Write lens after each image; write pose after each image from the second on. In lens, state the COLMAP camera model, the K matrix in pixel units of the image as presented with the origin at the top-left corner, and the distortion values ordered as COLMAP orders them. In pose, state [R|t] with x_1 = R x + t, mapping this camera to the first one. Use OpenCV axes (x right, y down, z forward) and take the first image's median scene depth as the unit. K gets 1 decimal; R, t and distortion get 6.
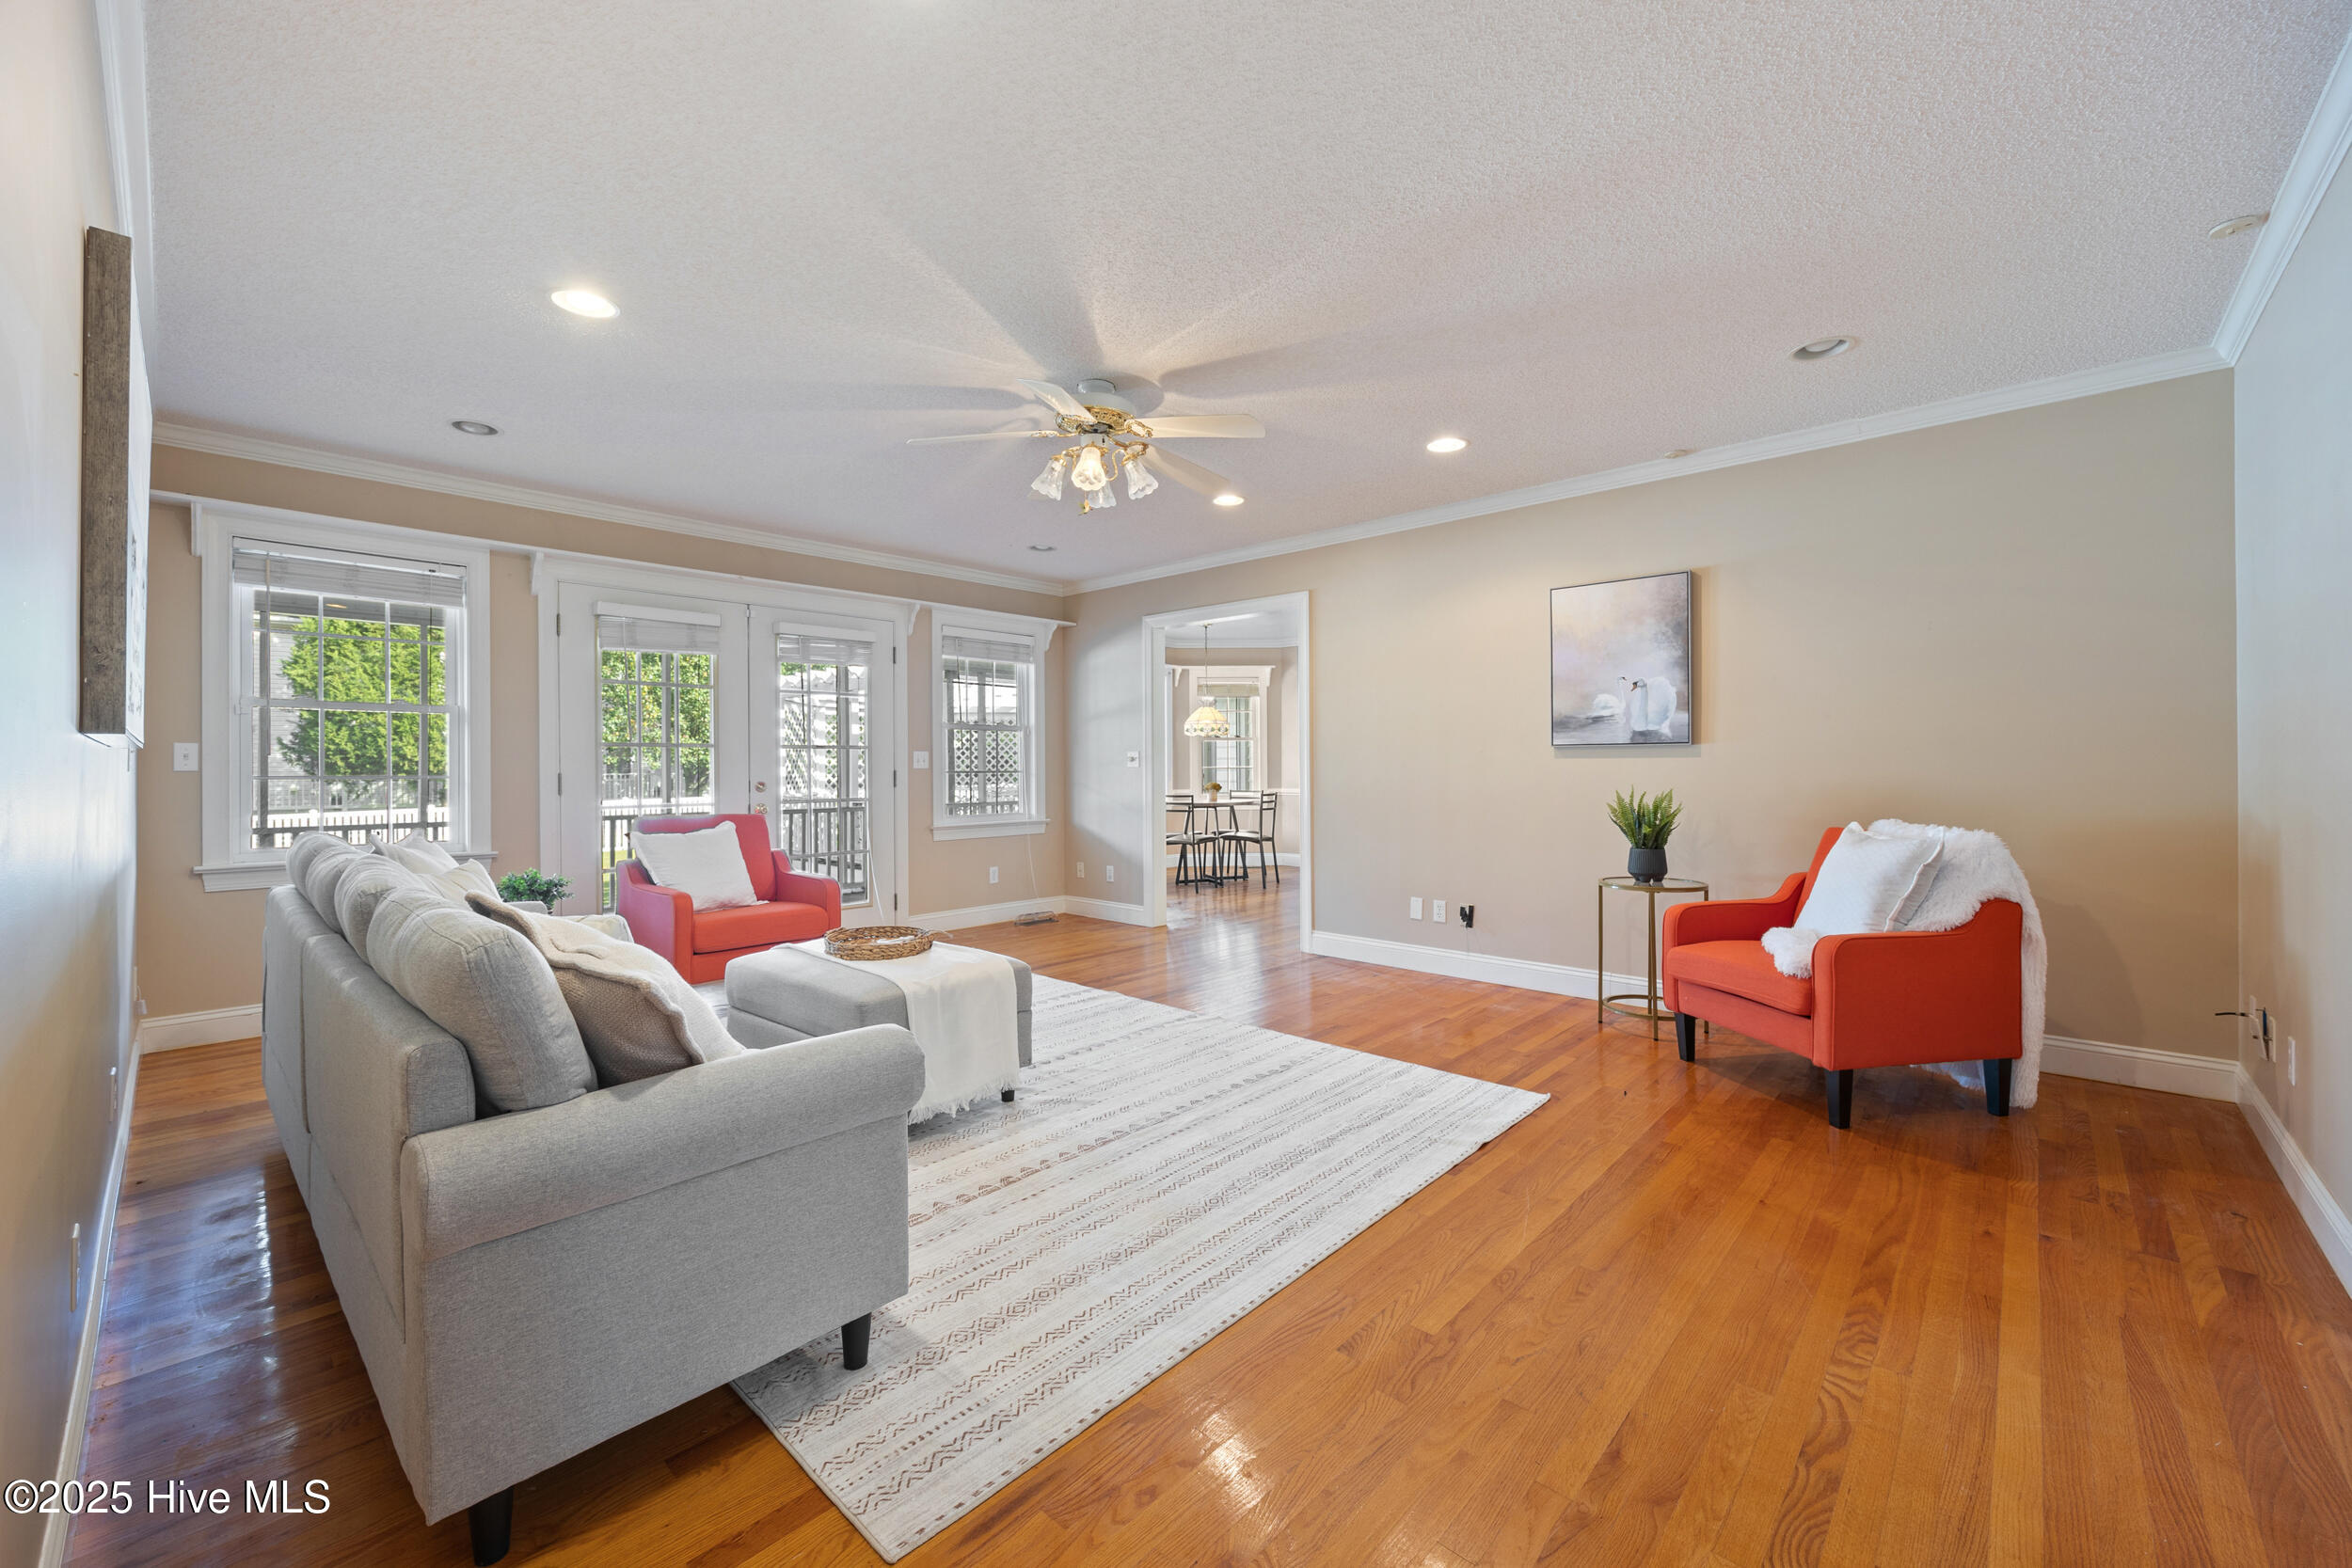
lens RADIAL K [[921.4, 0, 1168.4], [0, 921.4, 759.5], [0, 0, 1]] dist [-0.001581, 0.000067]
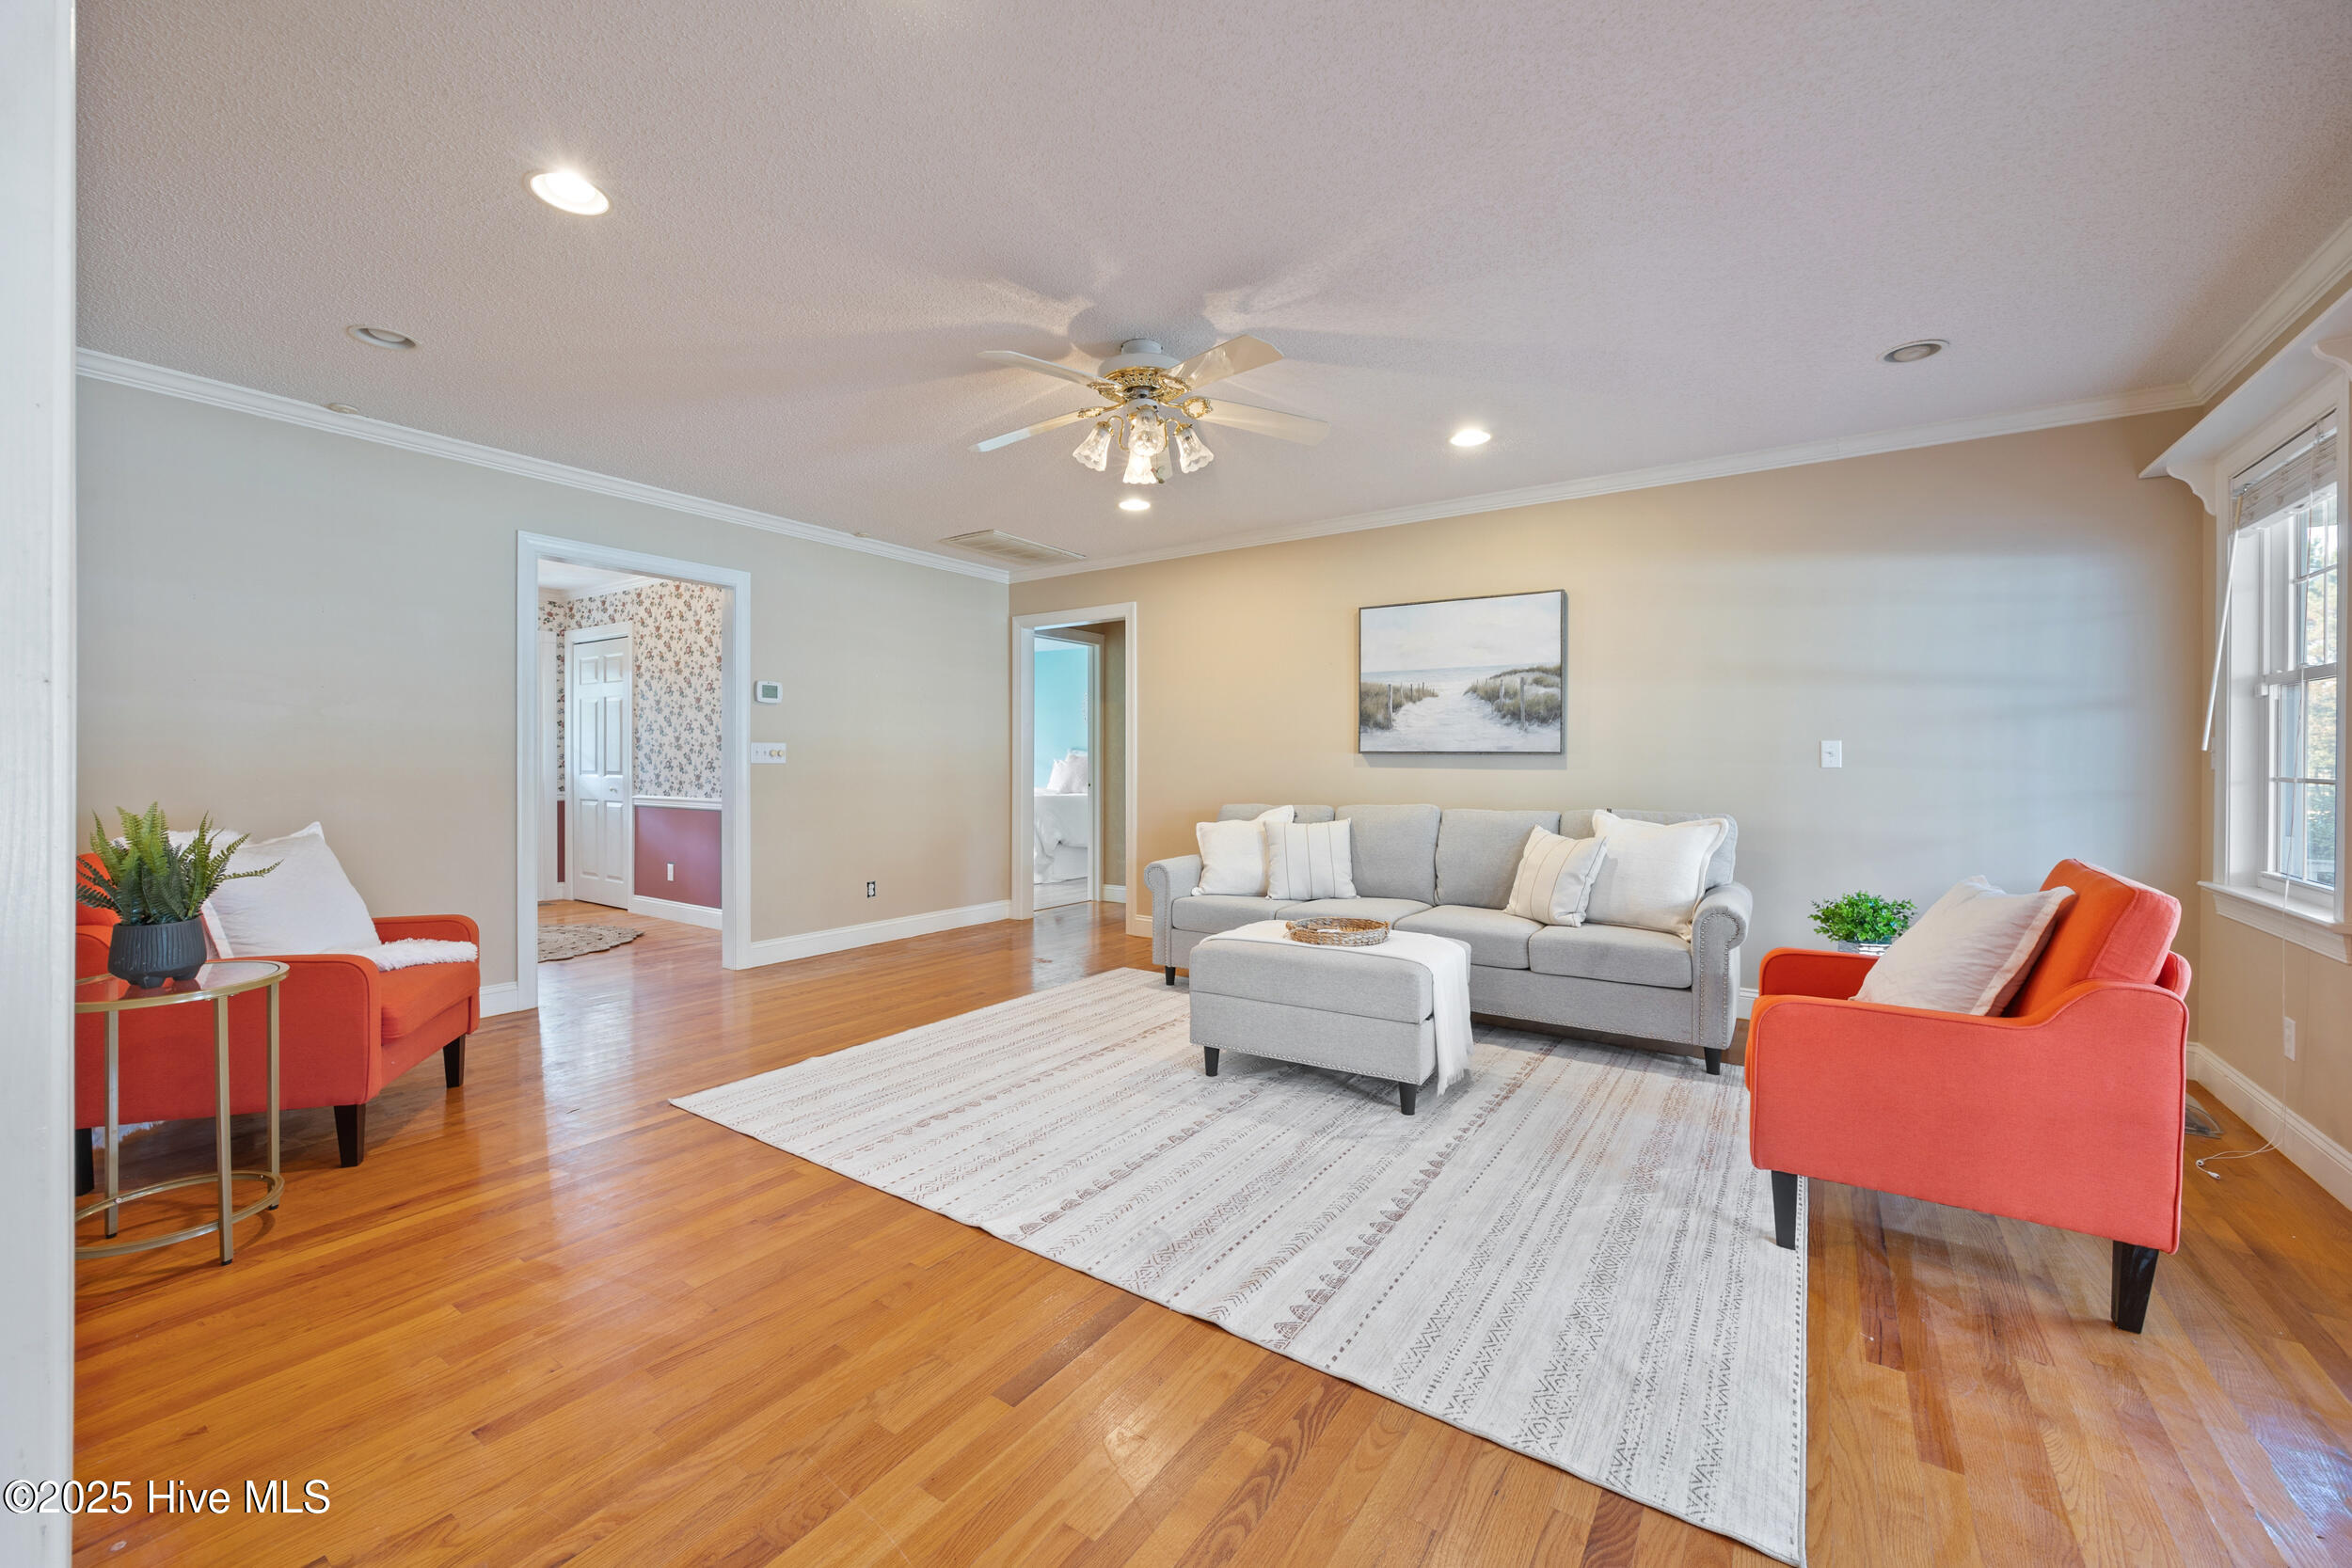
lens RADIAL K [[930.8, 0, 1175.8], [0, 930.8, 768.0], [0, 0, 1]] dist [-0.002190, -0.000167]
pose [[-0.988761, 0.001230, -0.149499, 0.024252], [0.001516, 0.999997, -0.001796, 0.011857], [0.149496, -0.002003, -0.988760, 1.744273]]
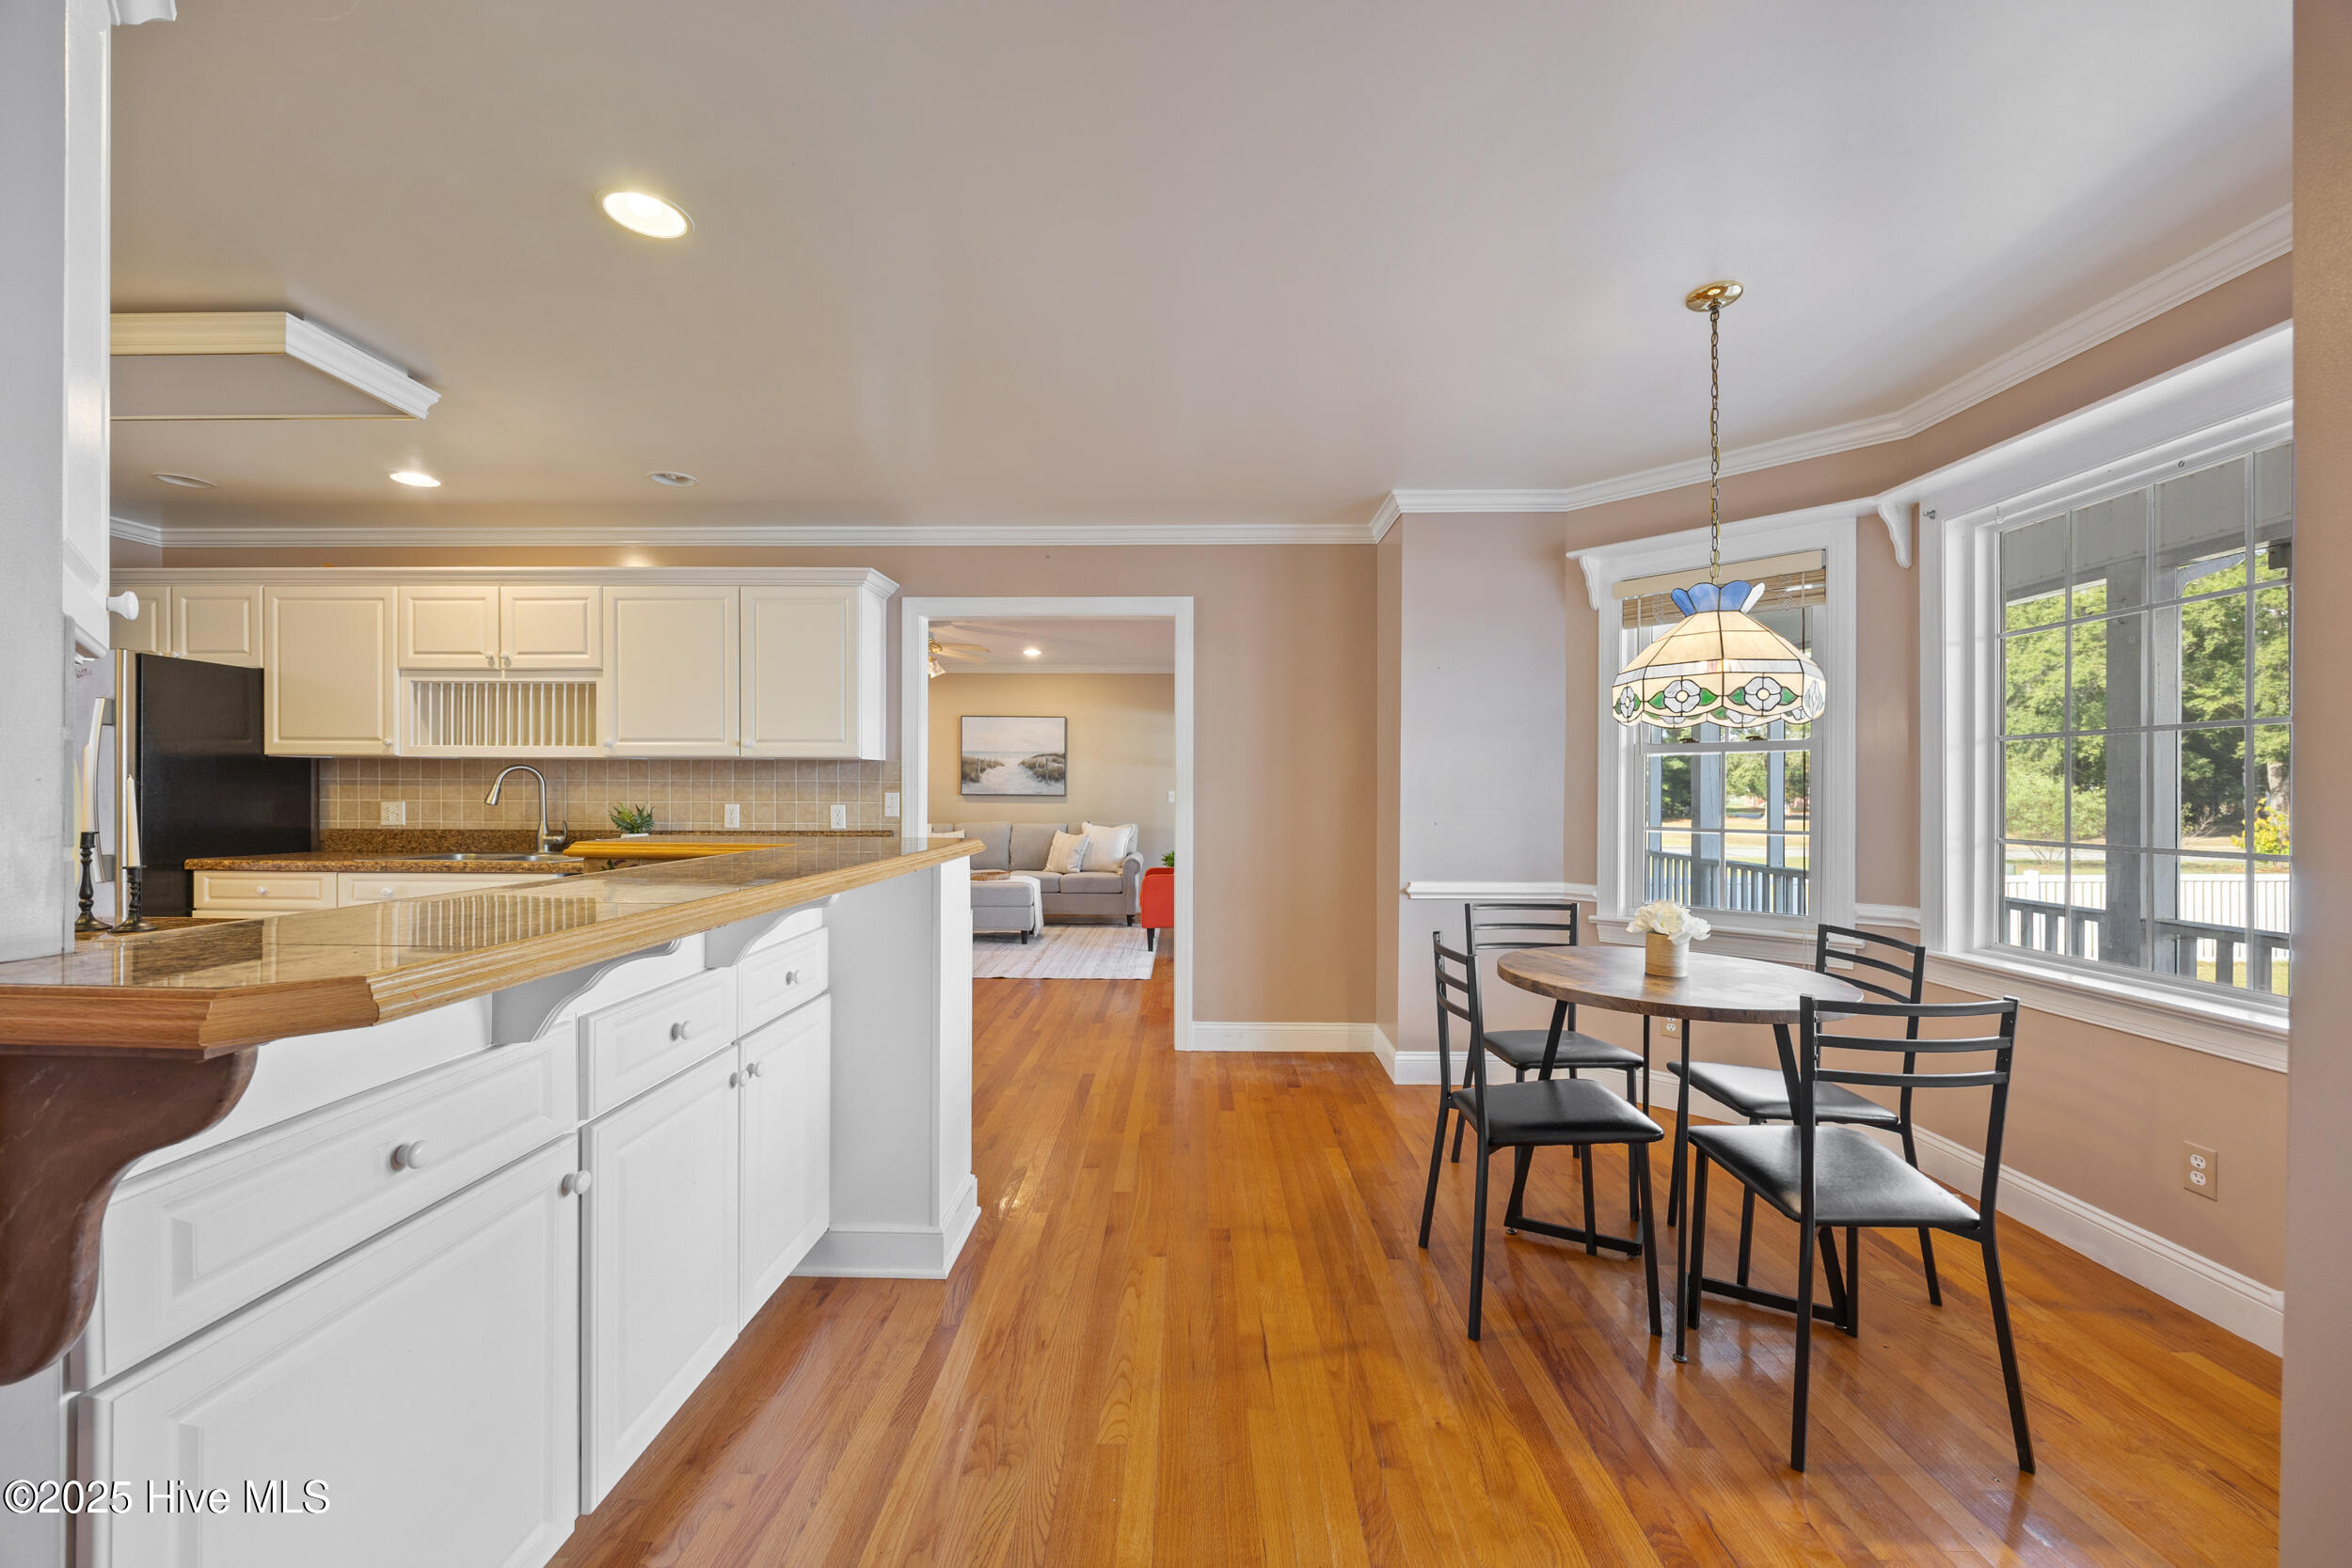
lens RADIAL K [[911.3, 0, 1176.8], [0, 911.3, 791.9], [0, 0, 1]] dist [-0.001163, -0.000027]
pose [[-0.740692, 0.002246, -0.671841, 0.792899], [0.004704, 0.999987, -0.001844, -0.013420], [0.671828, -0.004526, -0.740693, 2.667511]]
